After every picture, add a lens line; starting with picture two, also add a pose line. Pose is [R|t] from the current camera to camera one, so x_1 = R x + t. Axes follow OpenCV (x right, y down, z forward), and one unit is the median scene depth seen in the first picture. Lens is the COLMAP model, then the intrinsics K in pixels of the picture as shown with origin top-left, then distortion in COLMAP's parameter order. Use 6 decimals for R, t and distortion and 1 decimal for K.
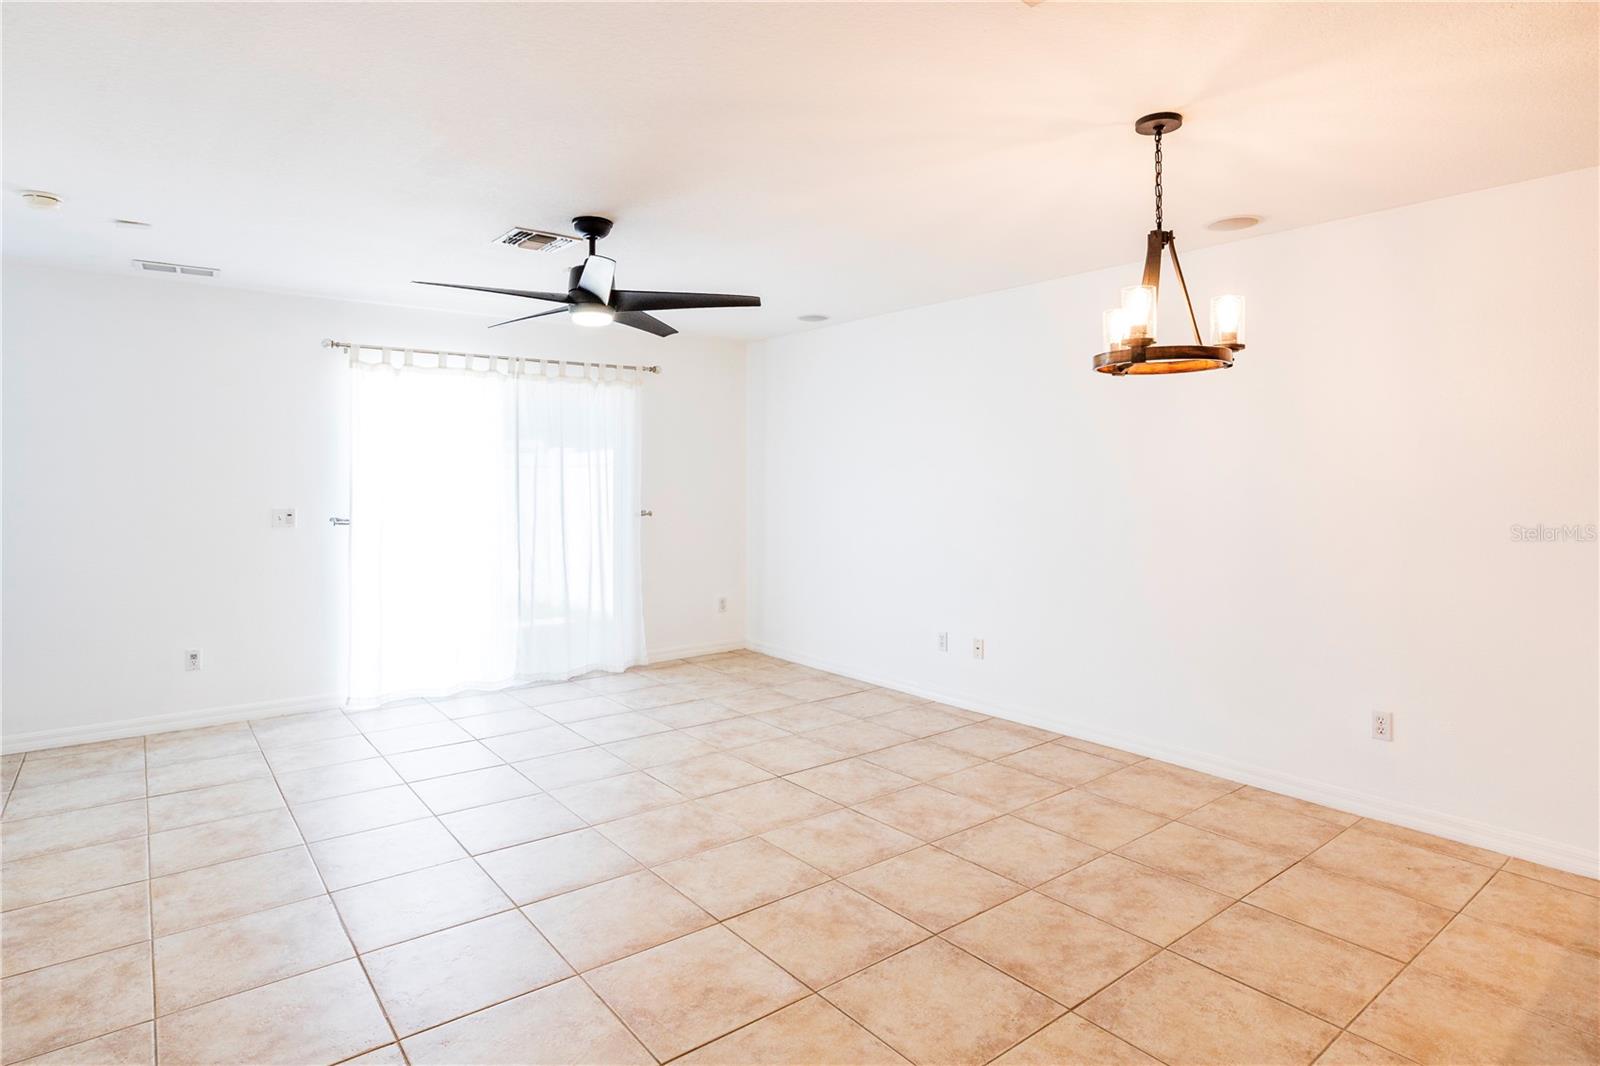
lens RADIAL K [[860.6, 0, 773.3], [0, 860.6, 449.8], [0, 0, 1]] dist [-0.034137, 0.016965]
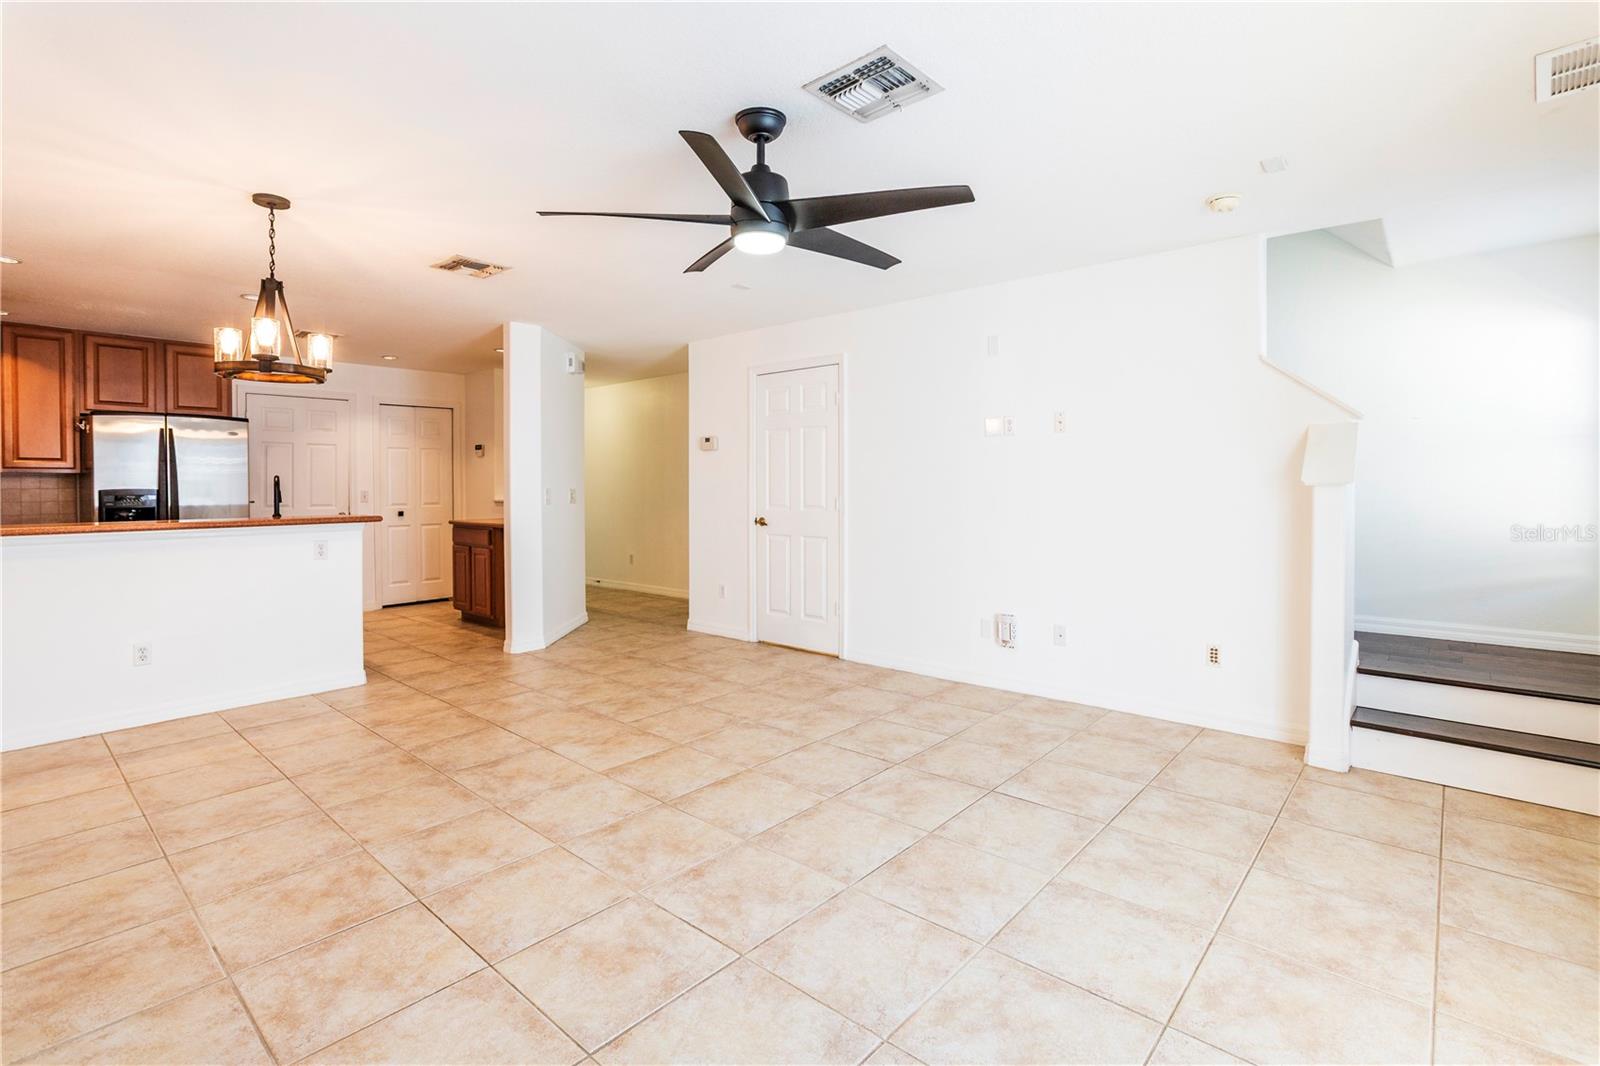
lens RADIAL K [[737.8, 0, 799.1], [0, 737.8, 496.0], [0, 0, 1]] dist [-0.039348, 0.022342]
pose [[-0.978950, 0.010301, -0.203840, -0.110623], [0.013223, 0.999828, -0.012977, 0.087854], [0.203671, -0.015399, -0.978918, 1.705202]]
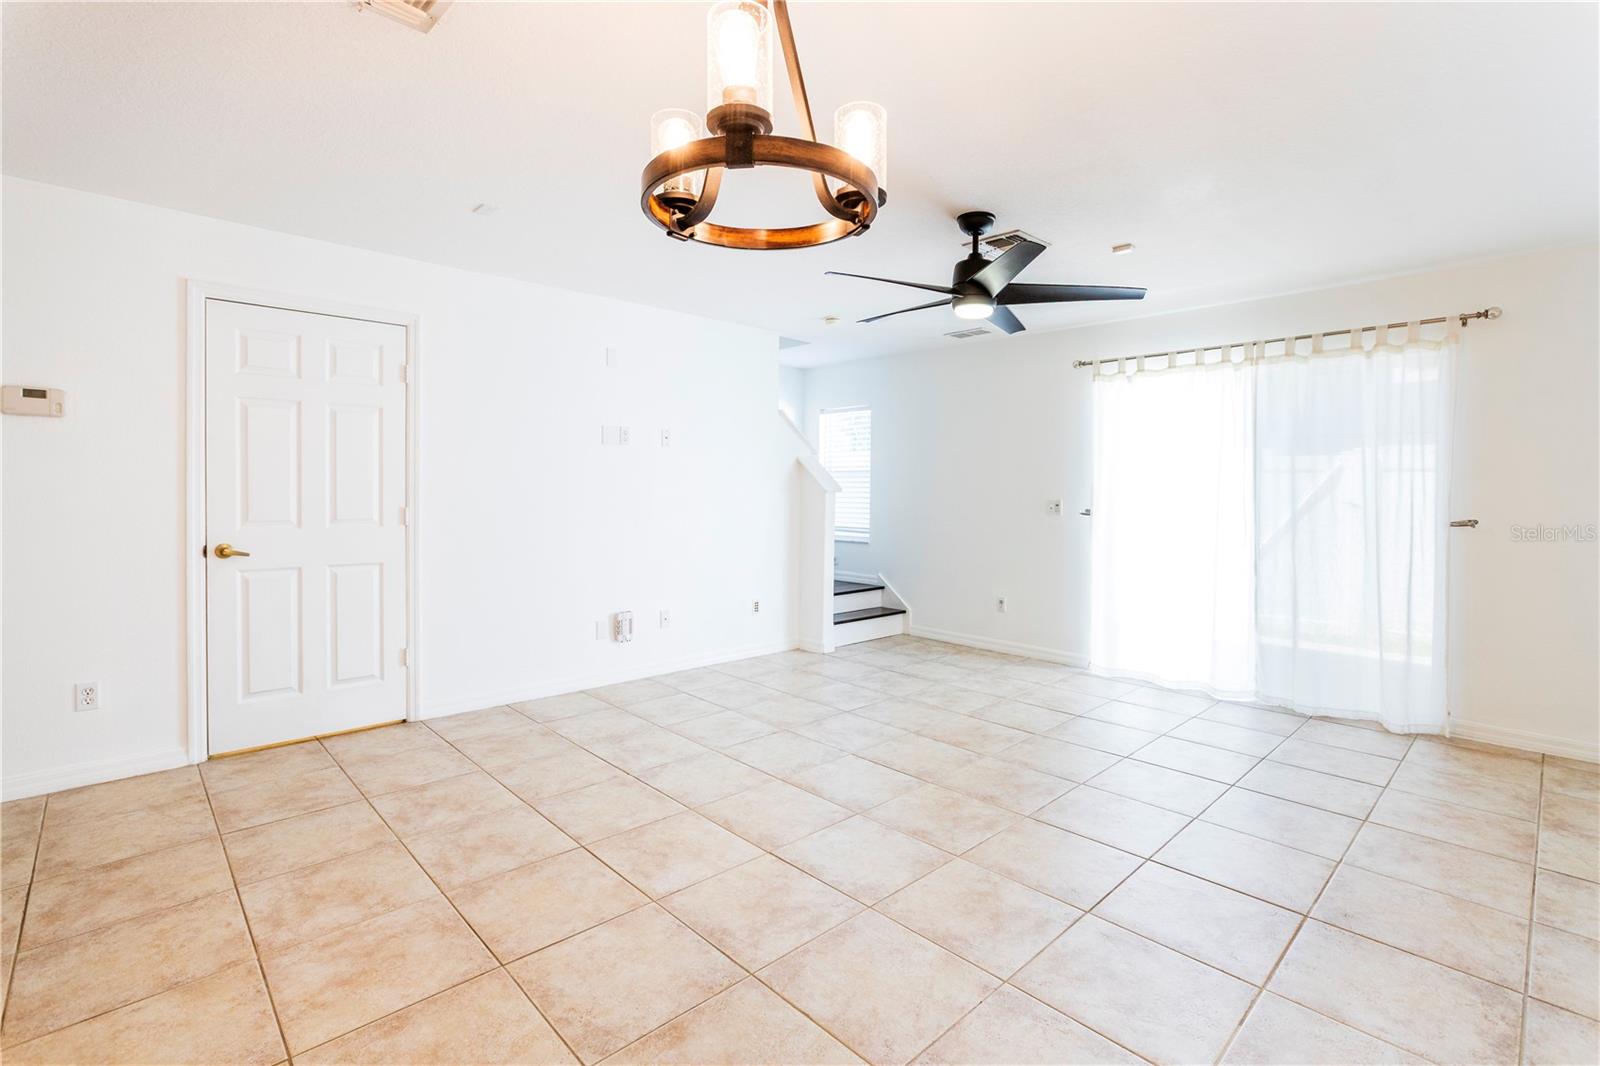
lens RADIAL K [[737.8, 0, 799.1], [0, 737.8, 496.0], [0, 0, 1]] dist [-0.039348, 0.022342]
pose [[0.110685, 0.010475, -0.993800, 0.672649], [0.022394, 0.999664, 0.013031, 0.056116], [0.993603, -0.023698, 0.110413, 0.712375]]
